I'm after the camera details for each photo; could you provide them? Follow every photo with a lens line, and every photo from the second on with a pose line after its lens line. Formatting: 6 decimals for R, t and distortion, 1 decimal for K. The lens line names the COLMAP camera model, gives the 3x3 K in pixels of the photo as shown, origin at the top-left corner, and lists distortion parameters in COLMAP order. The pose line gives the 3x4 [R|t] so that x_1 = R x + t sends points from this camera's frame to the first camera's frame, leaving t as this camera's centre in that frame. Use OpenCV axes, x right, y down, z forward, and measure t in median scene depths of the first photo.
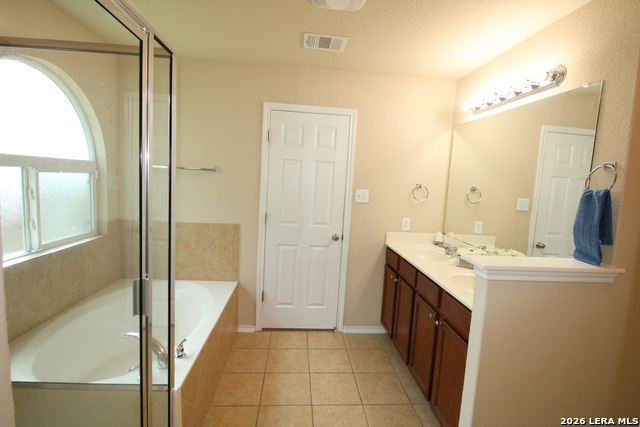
lens RADIAL K [[310.2, 0, 320.3], [0, 310.2, 213.3], [0, 0, 1]] dist [-0.000916, -0.000609]
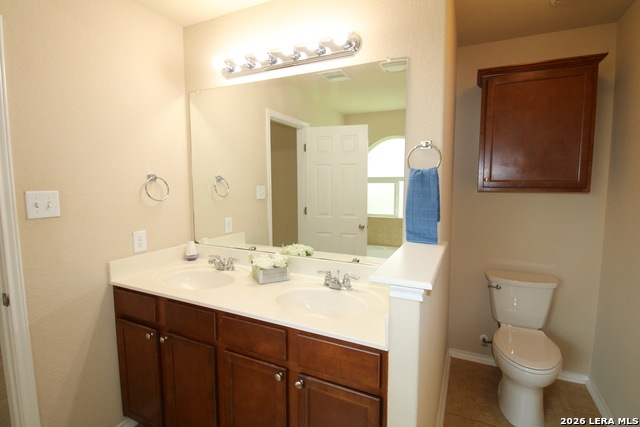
lens RADIAL K [[310.2, 0, 320.1], [0, 310.2, 210.5], [0, 0, 1]] dist [-0.000916, -0.000609]
pose [[0.504841, -0.136910, 0.852286, -0.061175], [0.123060, 0.988672, 0.085926, -0.034032], [-0.854396, 0.061503, 0.515970, 0.379998]]
